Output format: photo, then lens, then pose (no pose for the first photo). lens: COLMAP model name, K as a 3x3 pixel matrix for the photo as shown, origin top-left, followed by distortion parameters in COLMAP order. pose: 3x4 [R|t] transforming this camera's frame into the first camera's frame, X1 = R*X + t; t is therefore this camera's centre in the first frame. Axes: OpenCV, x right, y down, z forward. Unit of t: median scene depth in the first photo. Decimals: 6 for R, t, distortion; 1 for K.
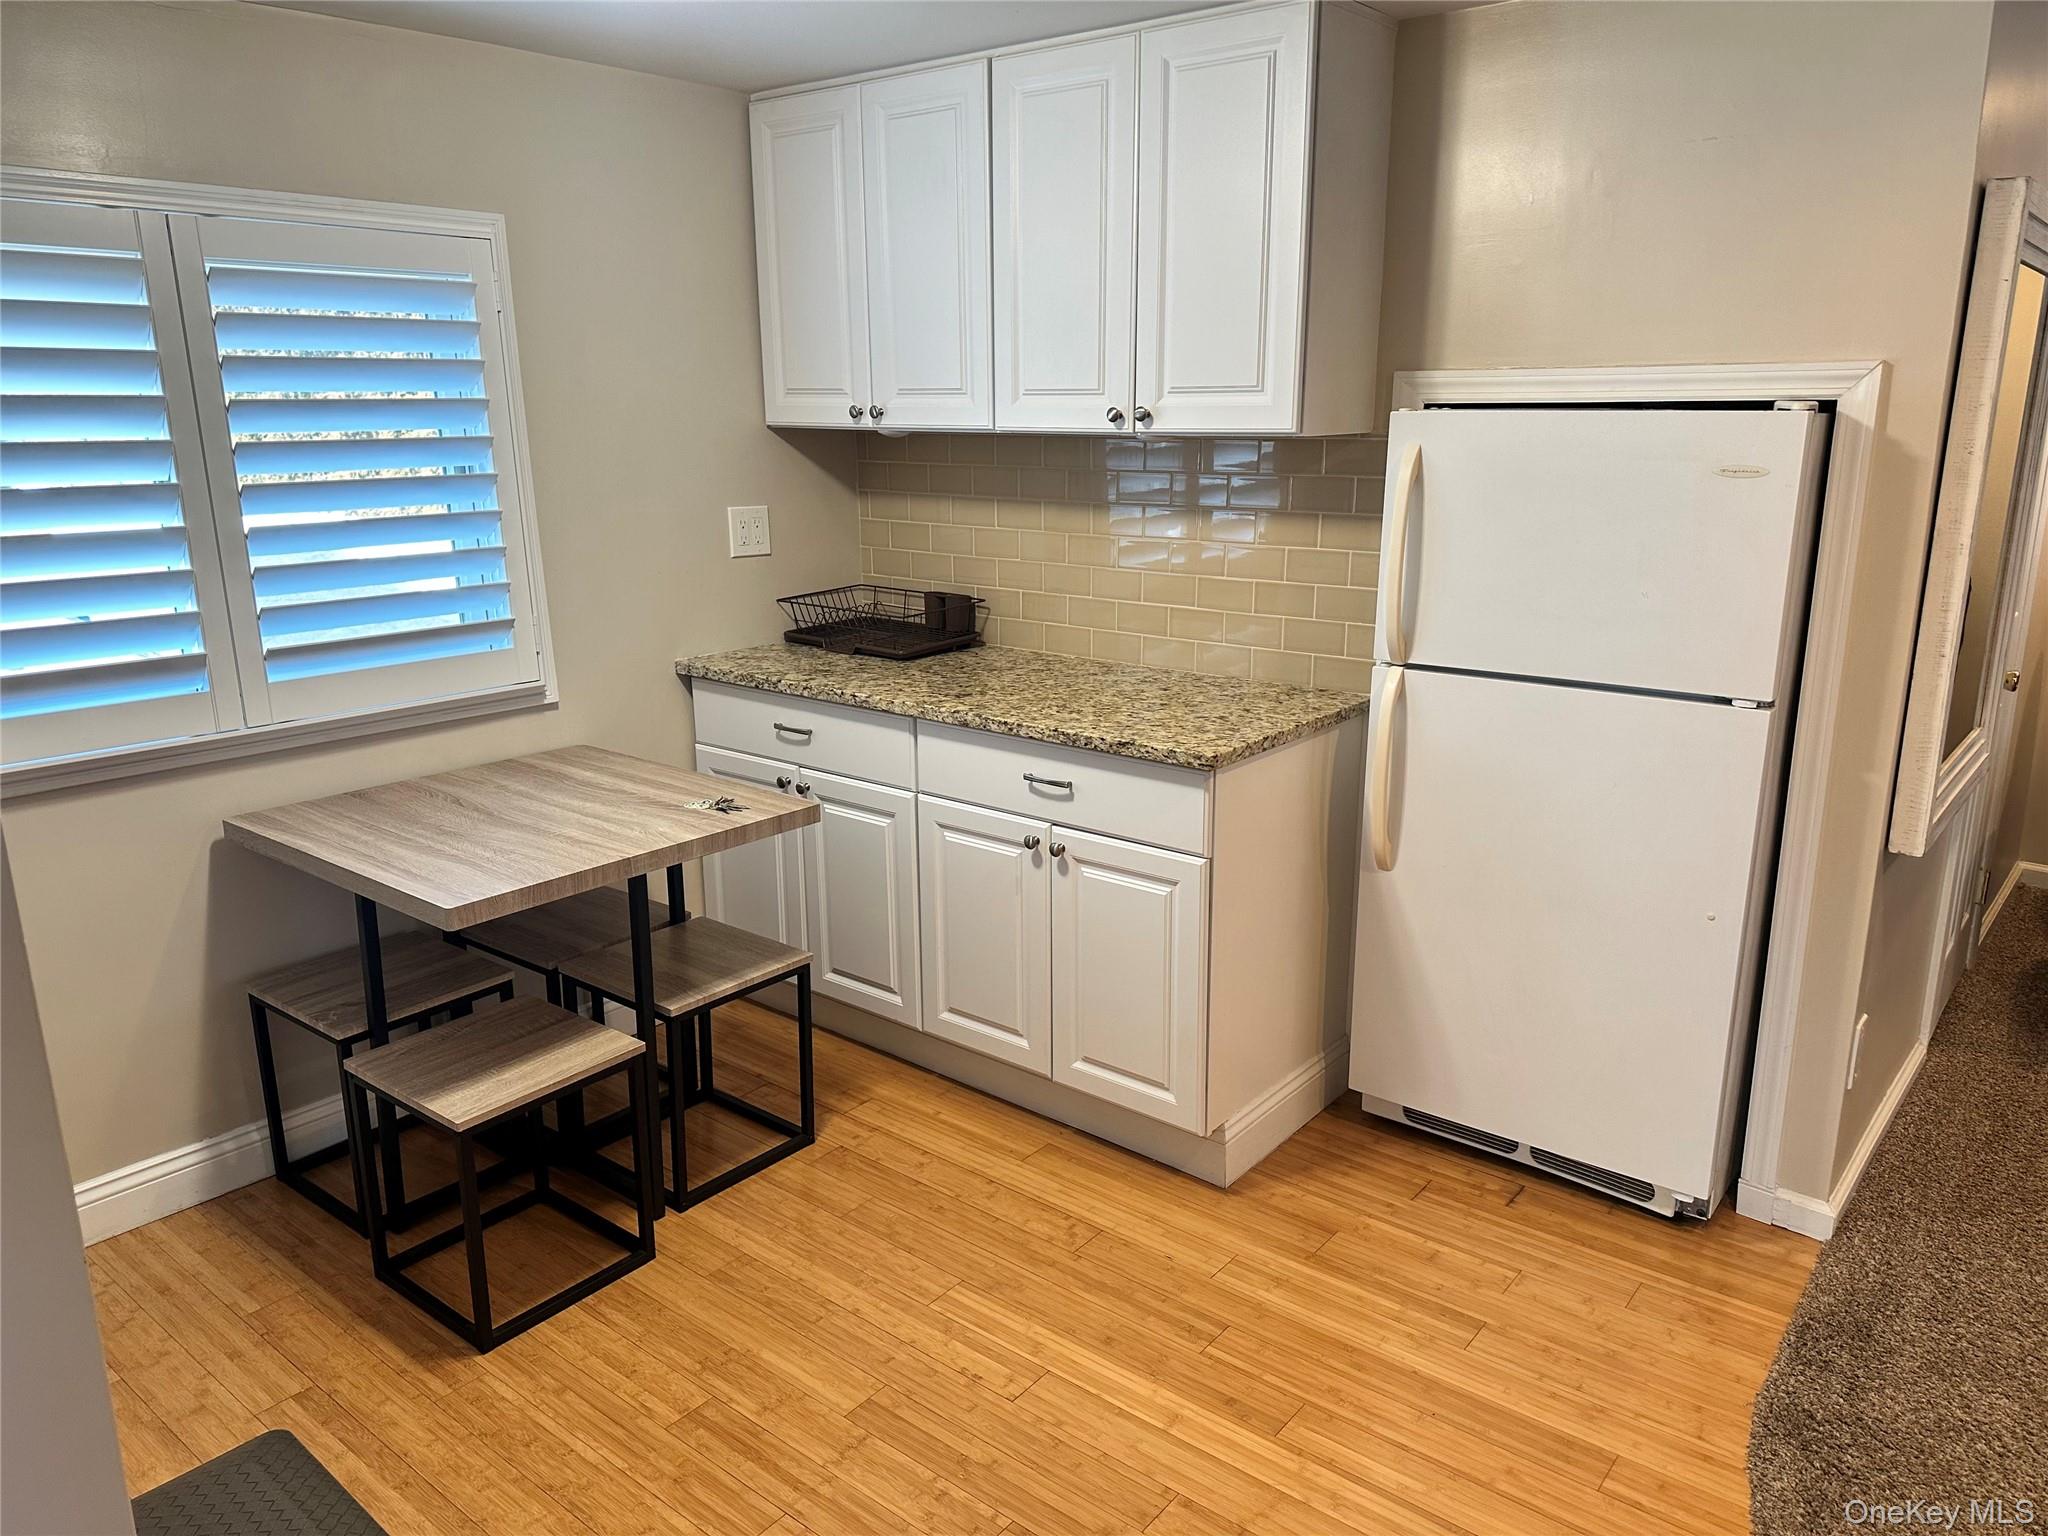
lens RADIAL K [[1439.1, 0, 1024.0], [0, 1439.1, 768.0], [0, 0, 1]] dist [0.088805, 0.000233]
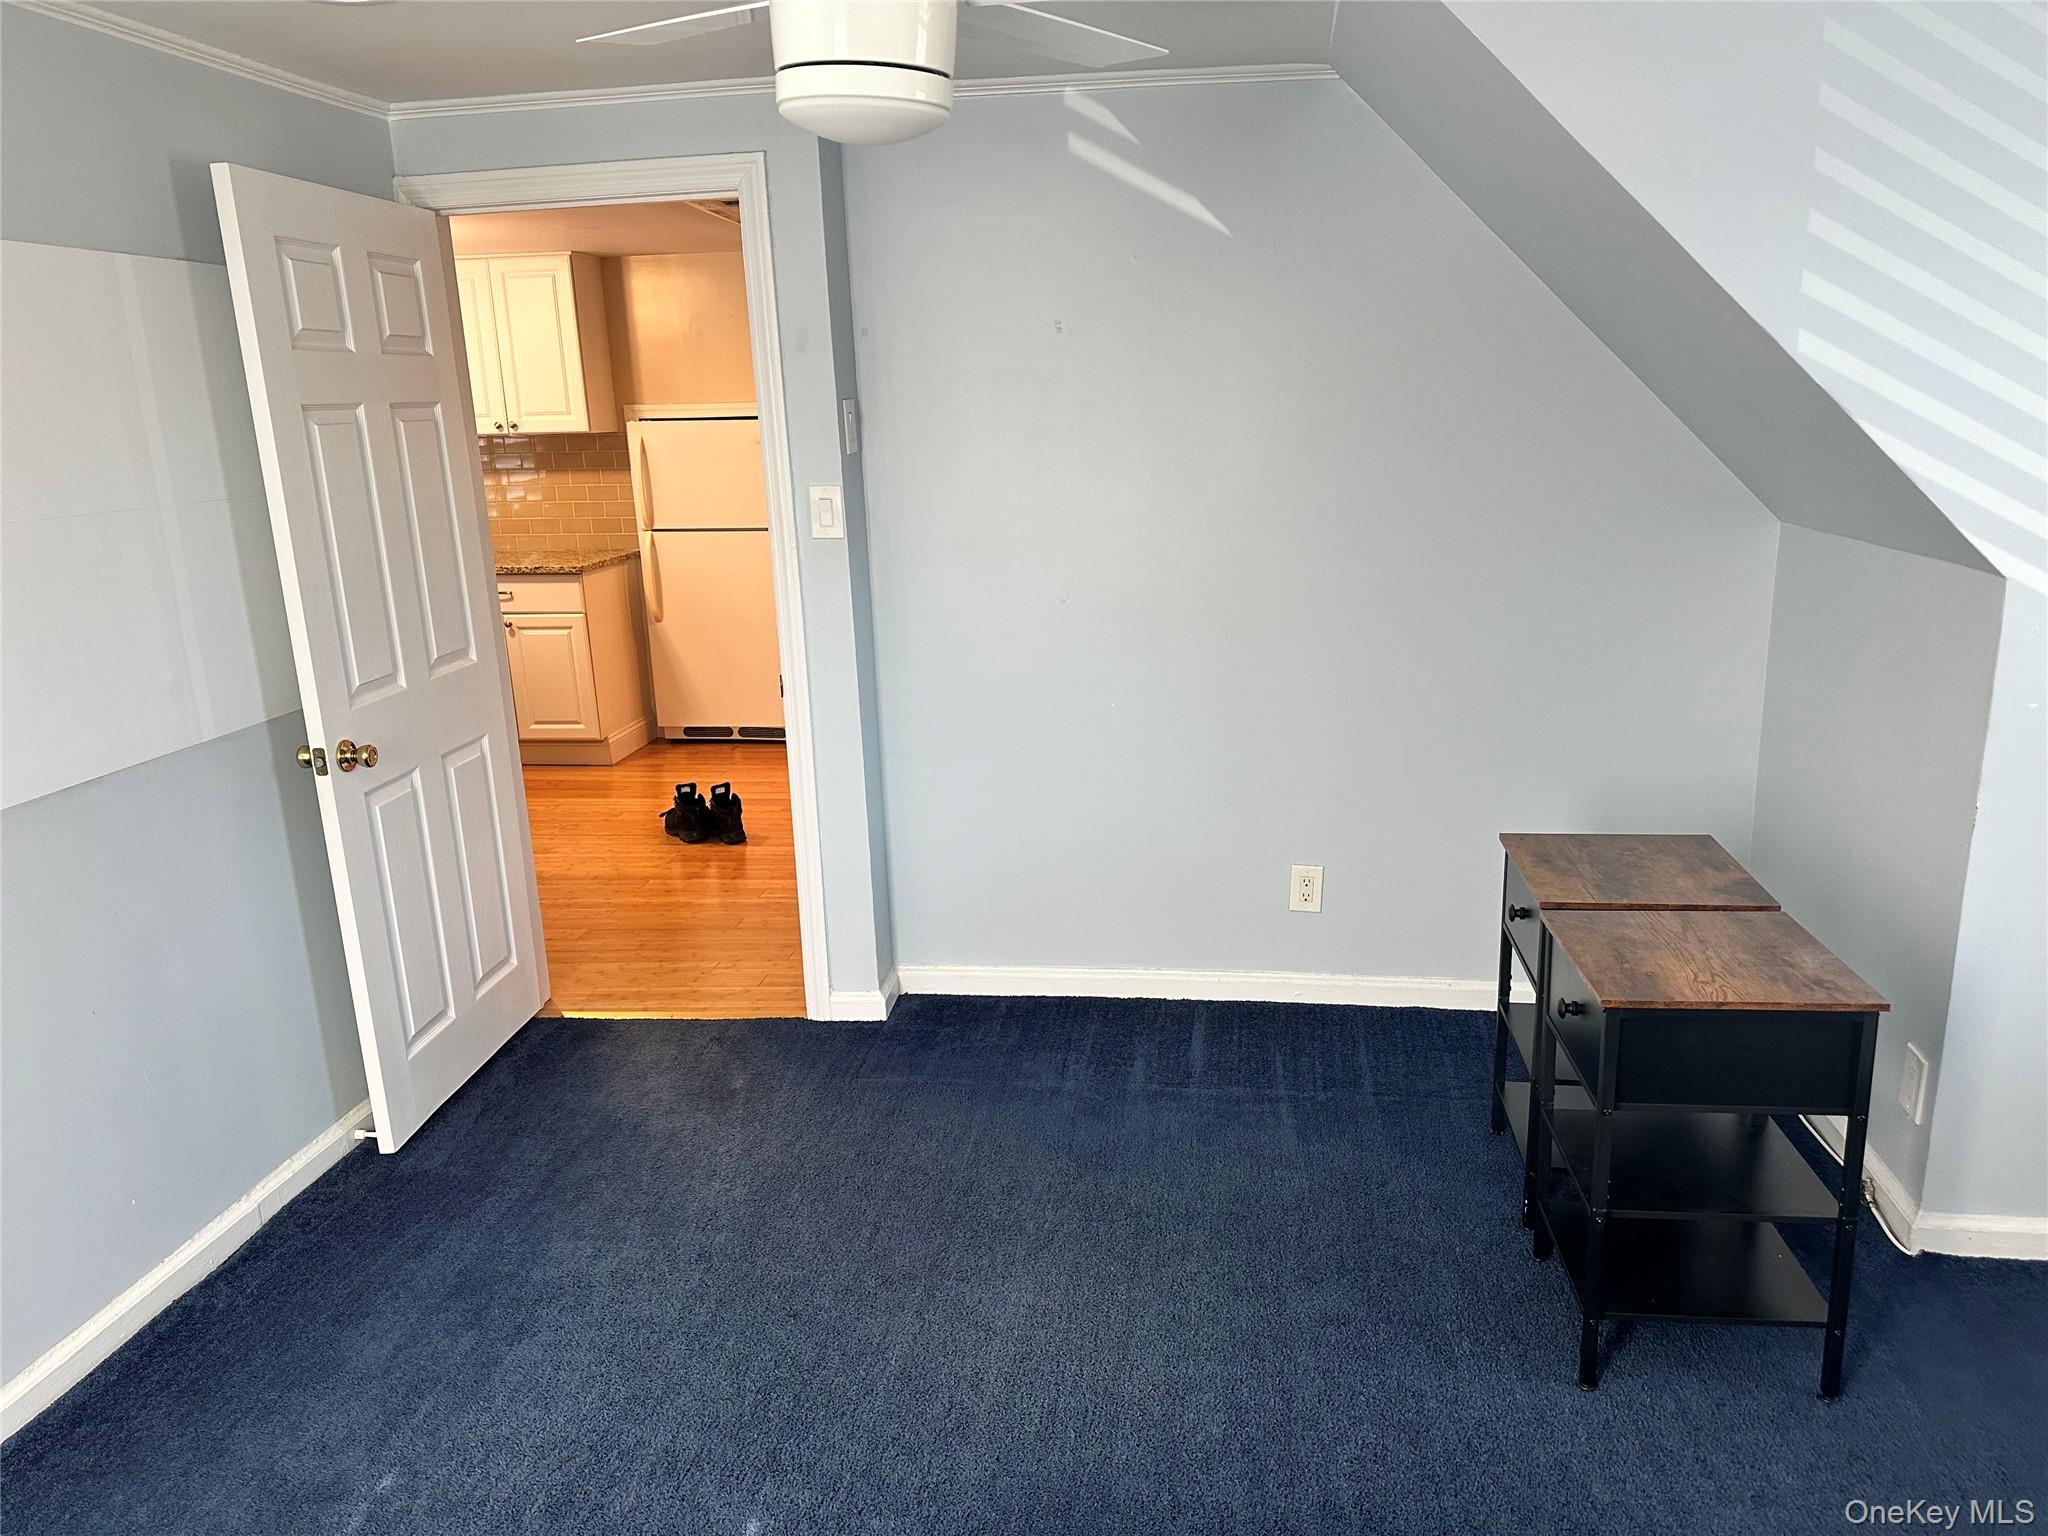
lens RADIAL K [[1439.1, 0, 1024.0], [0, 1439.1, 768.0], [0, 0, 1]] dist [0.088805, 0.000233]
pose [[0.853412, -0.152661, 0.498381, -0.439930], [0.164360, 0.986184, 0.020636, 0.349838], [-0.494646, 0.064303, 0.866713, -1.270044]]
